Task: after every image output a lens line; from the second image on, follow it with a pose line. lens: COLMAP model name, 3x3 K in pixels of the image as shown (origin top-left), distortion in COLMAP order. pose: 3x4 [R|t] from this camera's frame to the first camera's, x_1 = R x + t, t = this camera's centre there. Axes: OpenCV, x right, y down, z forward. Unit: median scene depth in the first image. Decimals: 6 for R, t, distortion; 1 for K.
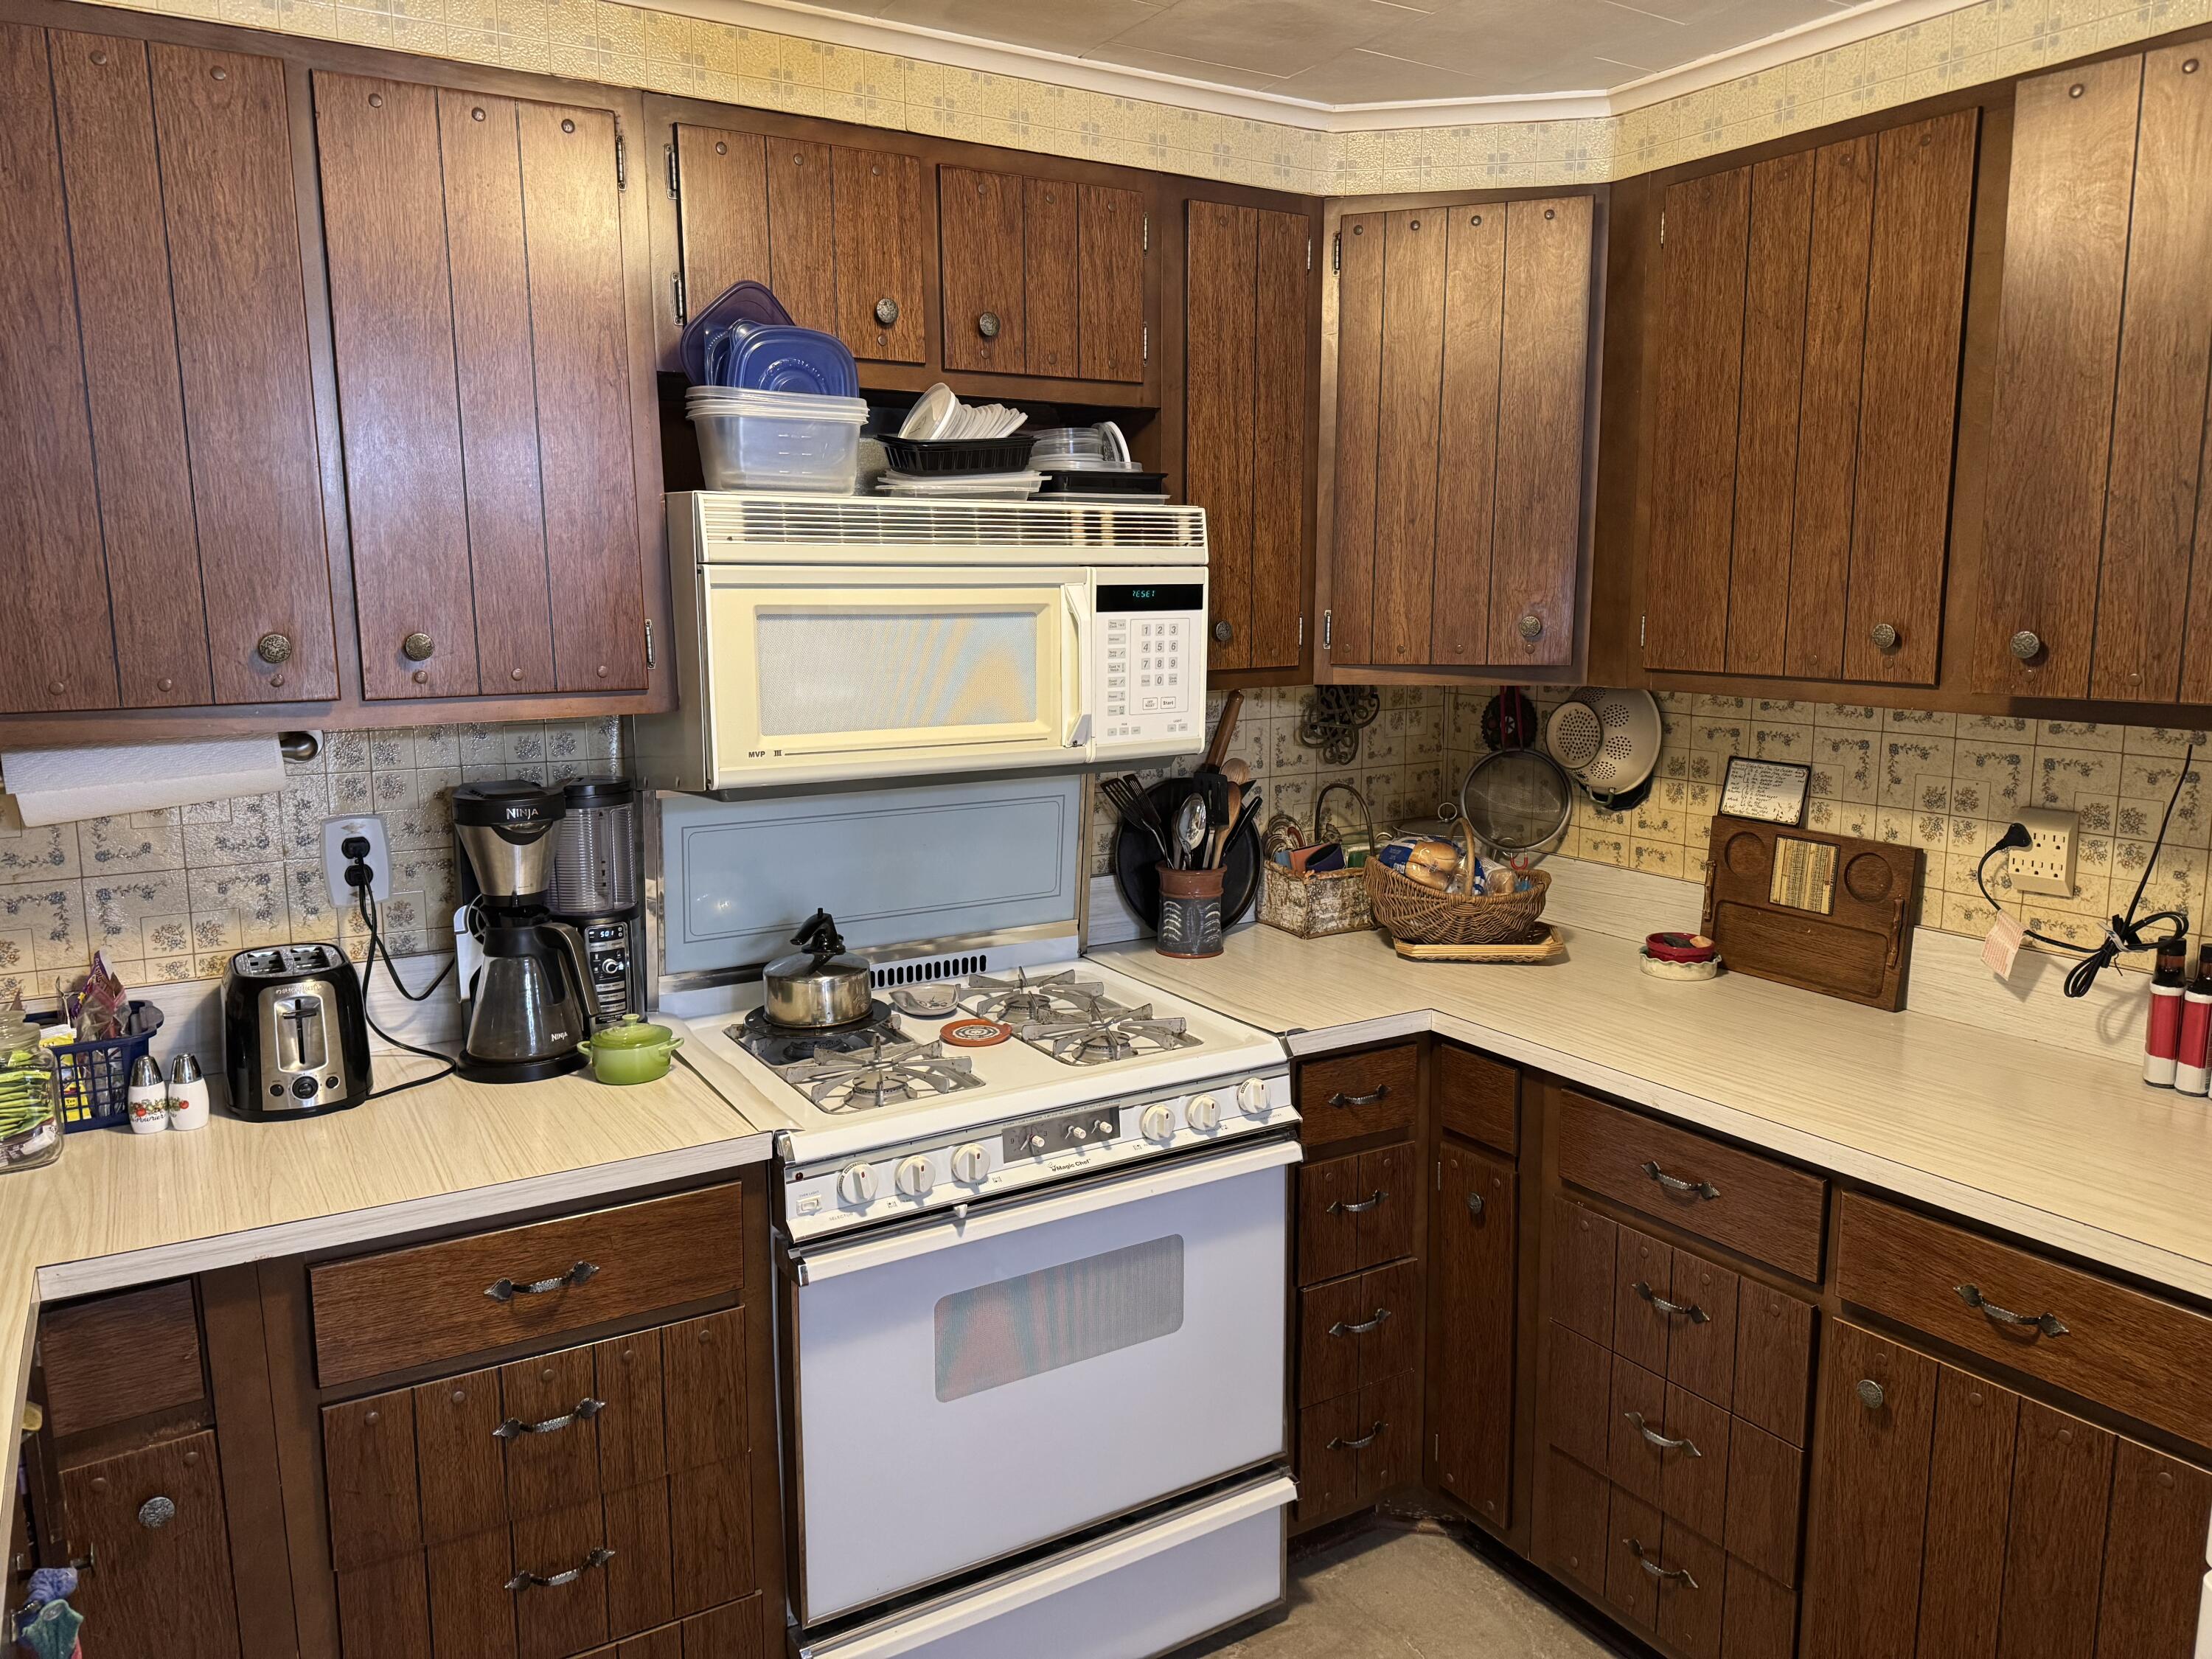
lens RADIAL K [[1576.7, 0, 1106.0], [0, 1576.7, 829.5], [0, 0, 1]] dist [0.101023, -0.192831]
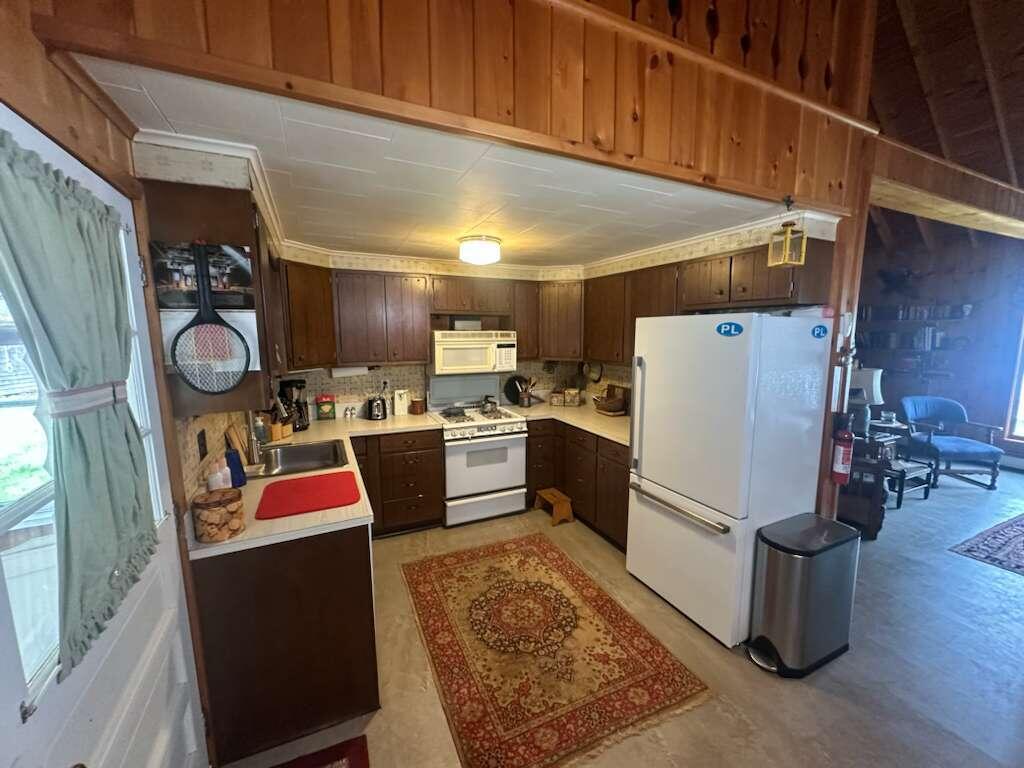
lens RADIAL K [[408.4, 0, 512.0], [0, 408.4, 384.0], [0, 0, 1]] dist [0.000078, 0.000019]
pose [[0.994164, 0.019299, -0.106143, 0.228892], [-0.022206, 0.999408, -0.026269, 0.046256], [0.105574, 0.028473, 0.994004, -0.609661]]
